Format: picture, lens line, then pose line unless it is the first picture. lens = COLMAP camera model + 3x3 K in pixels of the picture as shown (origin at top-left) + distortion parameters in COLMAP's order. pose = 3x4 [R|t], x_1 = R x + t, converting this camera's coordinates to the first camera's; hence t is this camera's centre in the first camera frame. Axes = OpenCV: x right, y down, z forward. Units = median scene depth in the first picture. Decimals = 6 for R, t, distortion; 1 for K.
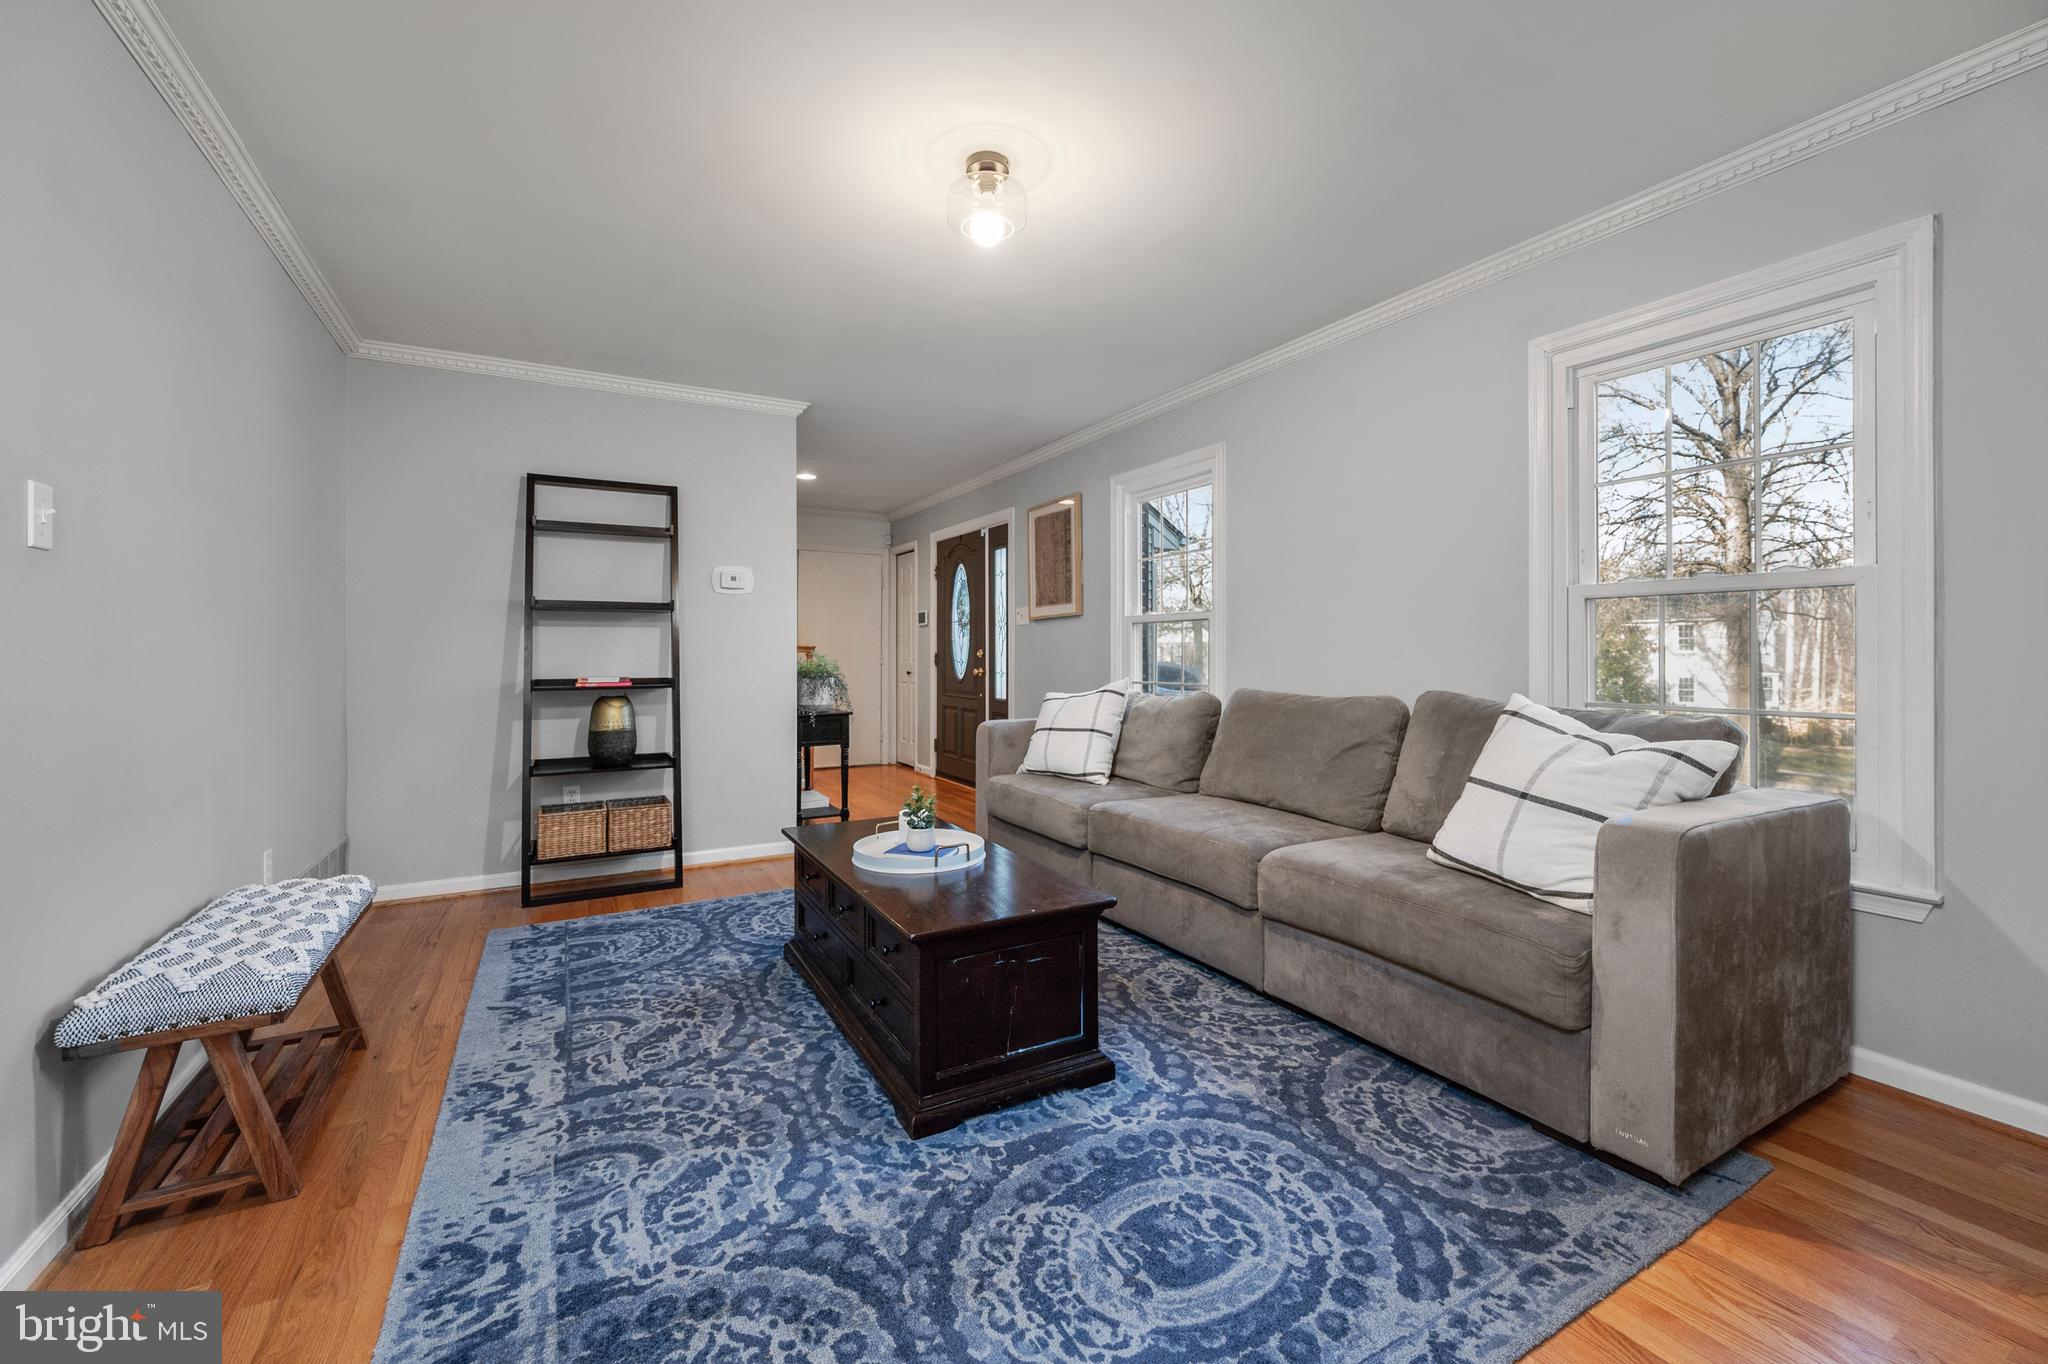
lens RADIAL K [[823.7, 0, 1023.0], [0, 823.7, 661.6], [0, 0, 1]] dist [0.000082, 0.000376]
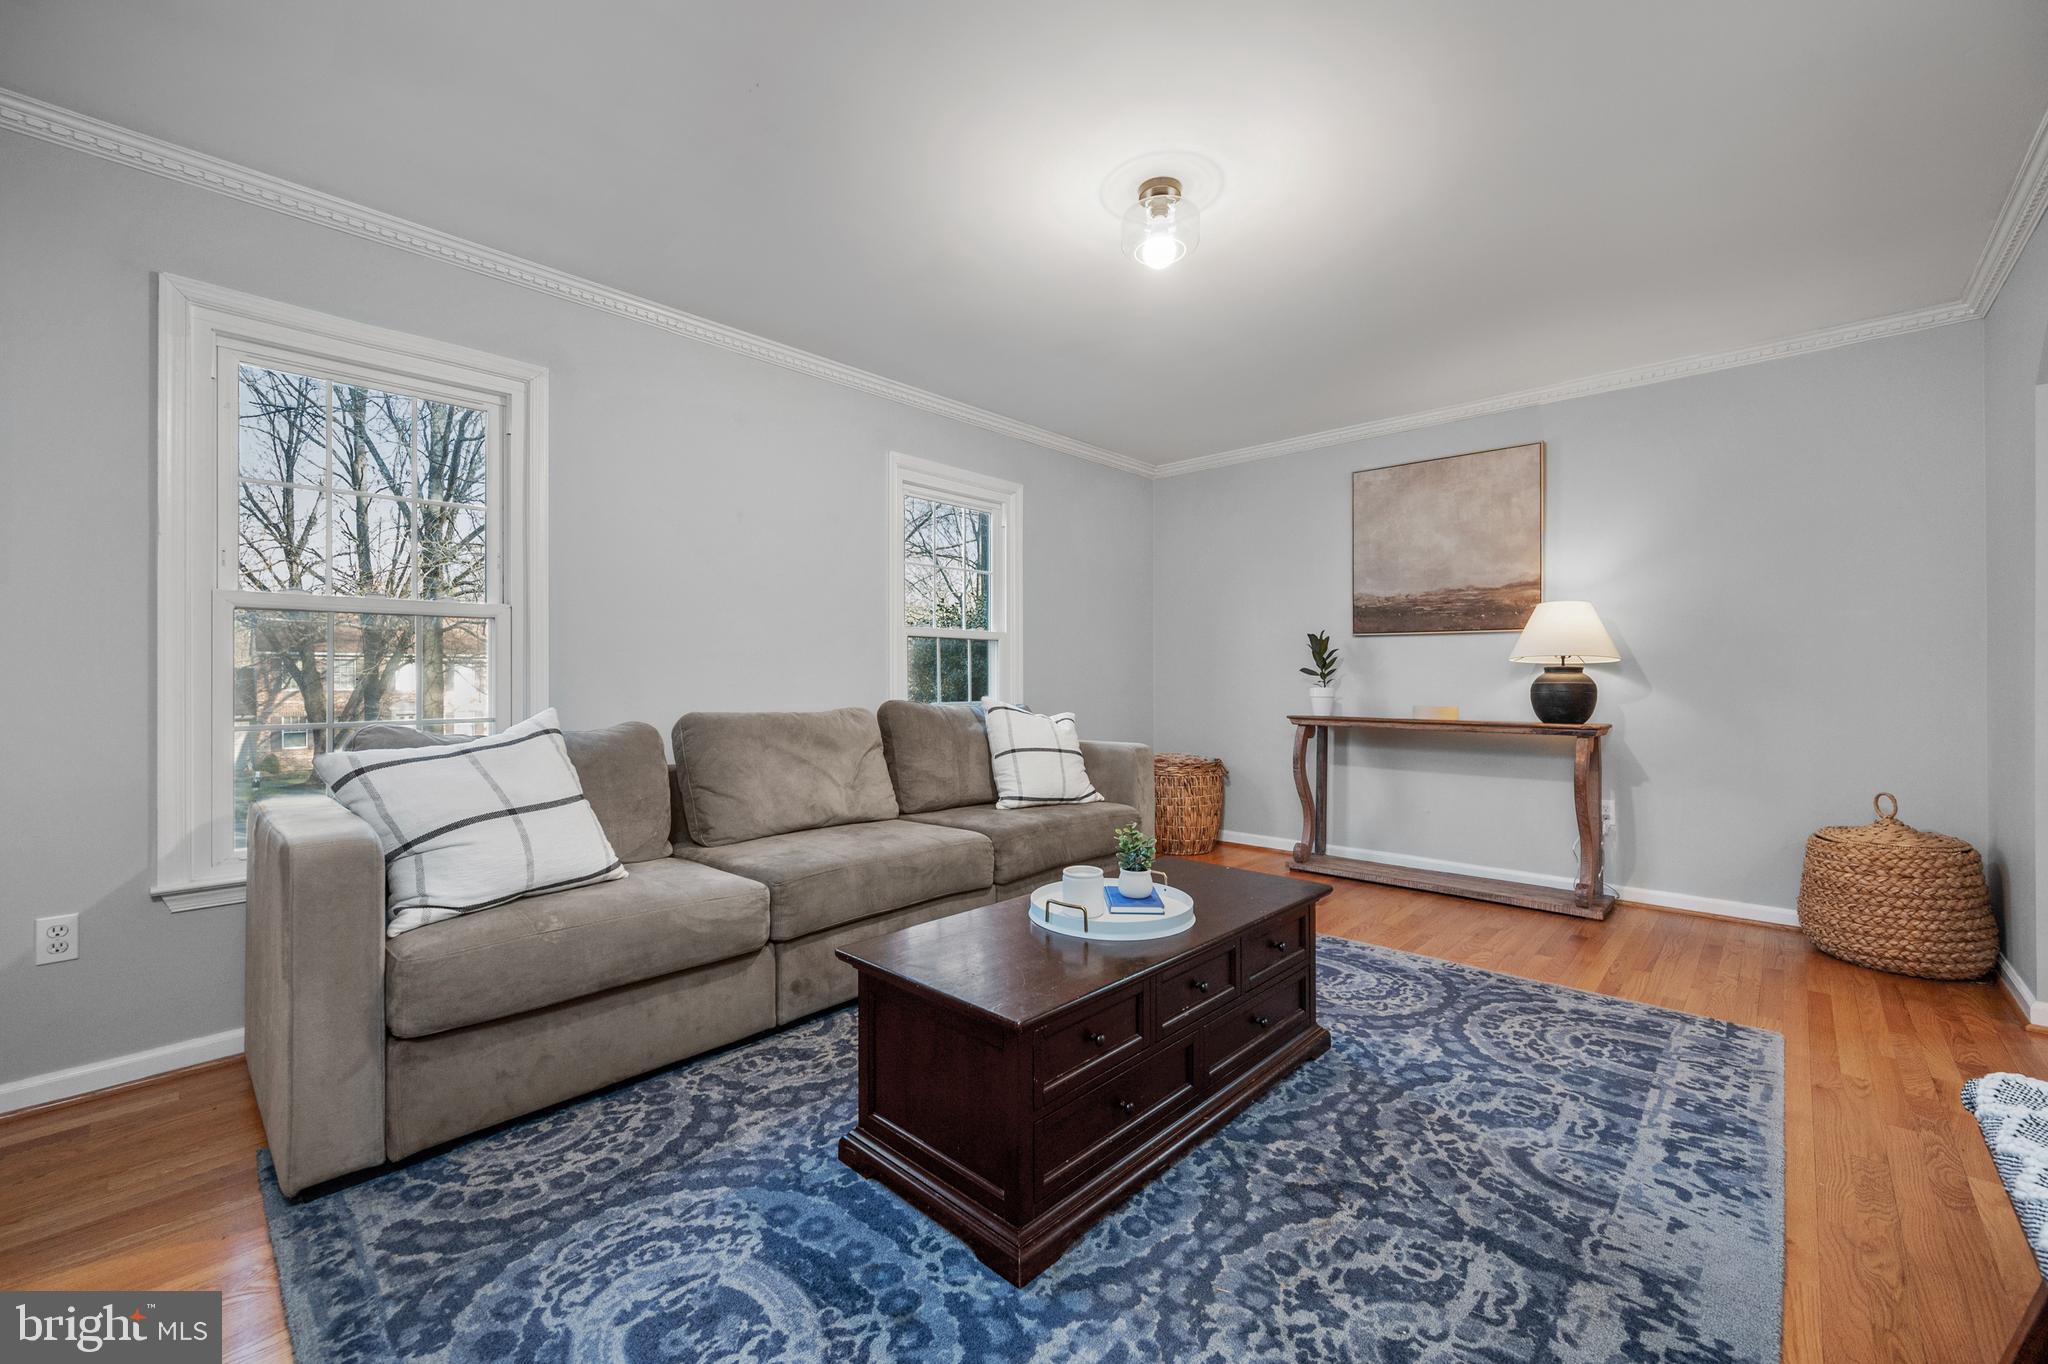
lens RADIAL K [[823.7, 0, 1020.1], [0, 823.7, 680.7], [0, 0, 1]] dist [0.000082, 0.000376]
pose [[-0.300881, -0.000270, 0.953661, -1.152921], [0.014108, 0.999889, 0.004734, 0.004208], [-0.953557, 0.014878, -0.300844, 1.759057]]
